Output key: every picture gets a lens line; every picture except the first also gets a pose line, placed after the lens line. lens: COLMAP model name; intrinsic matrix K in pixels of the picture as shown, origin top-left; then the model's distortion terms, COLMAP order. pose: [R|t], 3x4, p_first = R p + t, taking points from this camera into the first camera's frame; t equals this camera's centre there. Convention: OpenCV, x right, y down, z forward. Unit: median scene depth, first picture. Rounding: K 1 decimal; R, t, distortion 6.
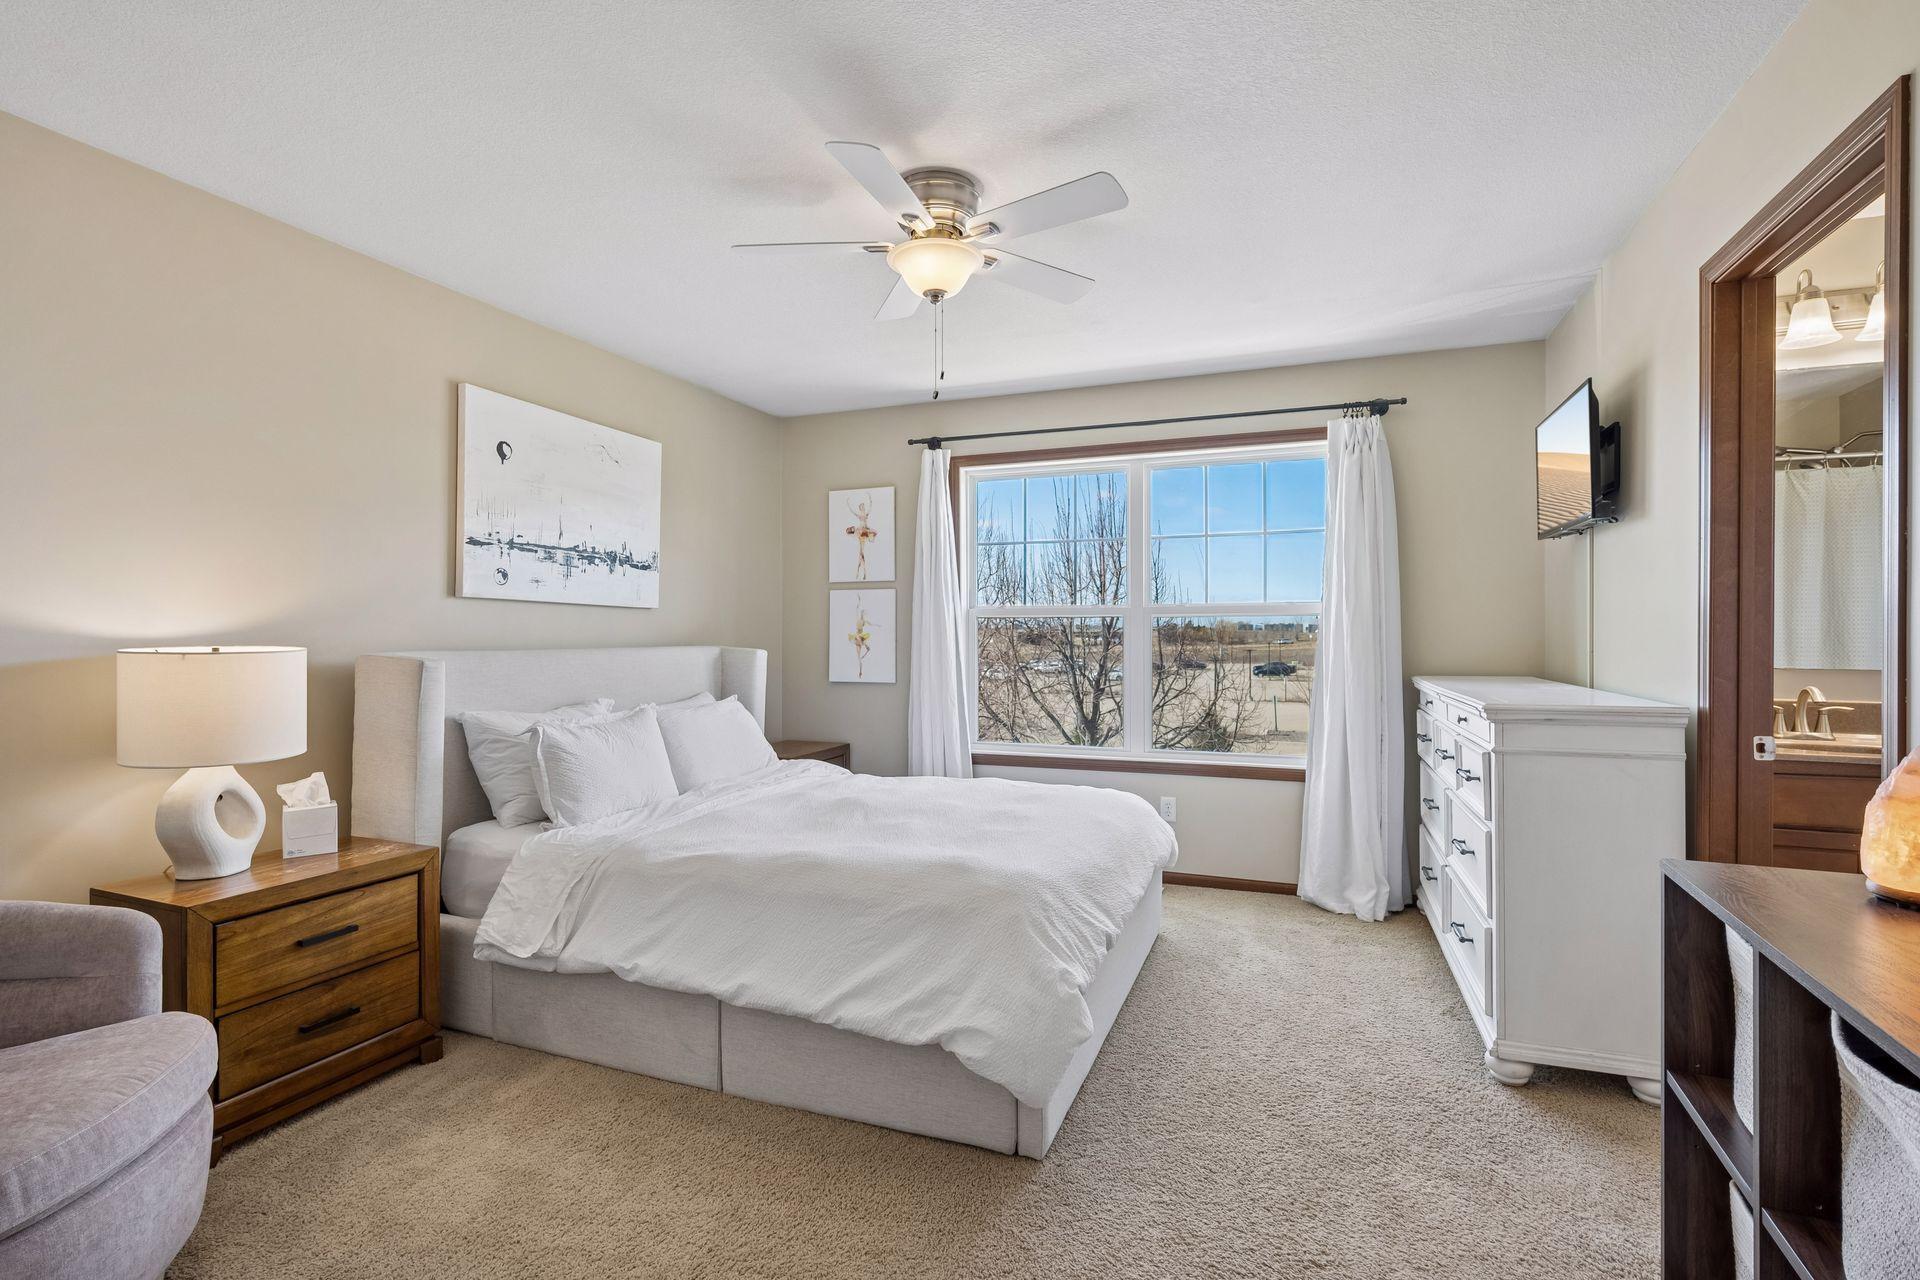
lens RADIAL K [[893.0, 0, 948.9], [0, 893.0, 642.0], [0, 0, 1]] dist [-0.004416, 0.000062]
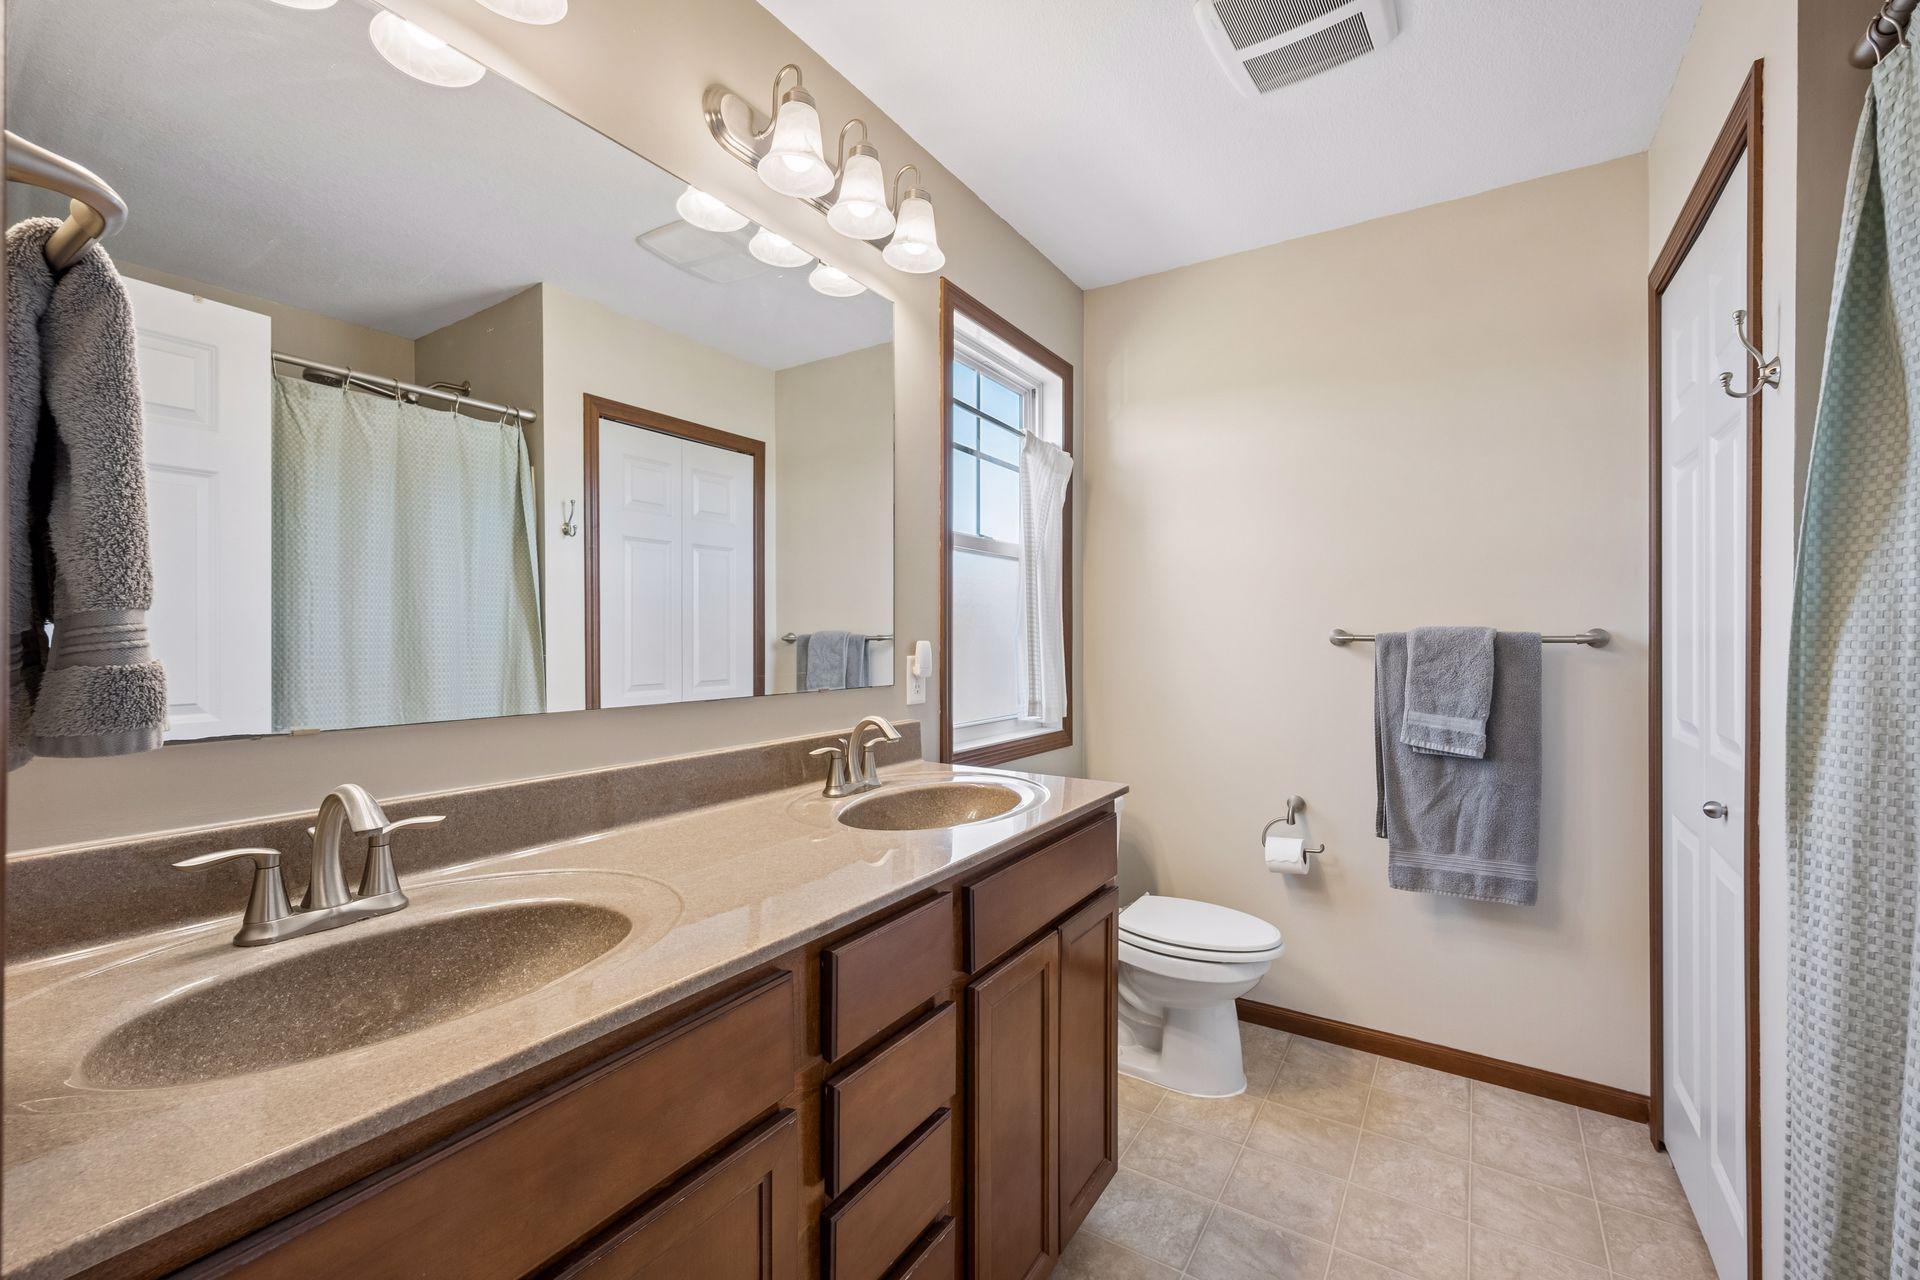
lens RADIAL K [[805.1, 0, 945.3], [0, 805.1, 650.3], [0, 0, 1]] dist [-0.001110, -0.000262]
pose [[0.202756, -0.013908, 0.979130, 0.685580], [0.007725, 0.999891, 0.012603, -0.006889], [-0.979199, 0.005009, 0.202842, 0.681657]]
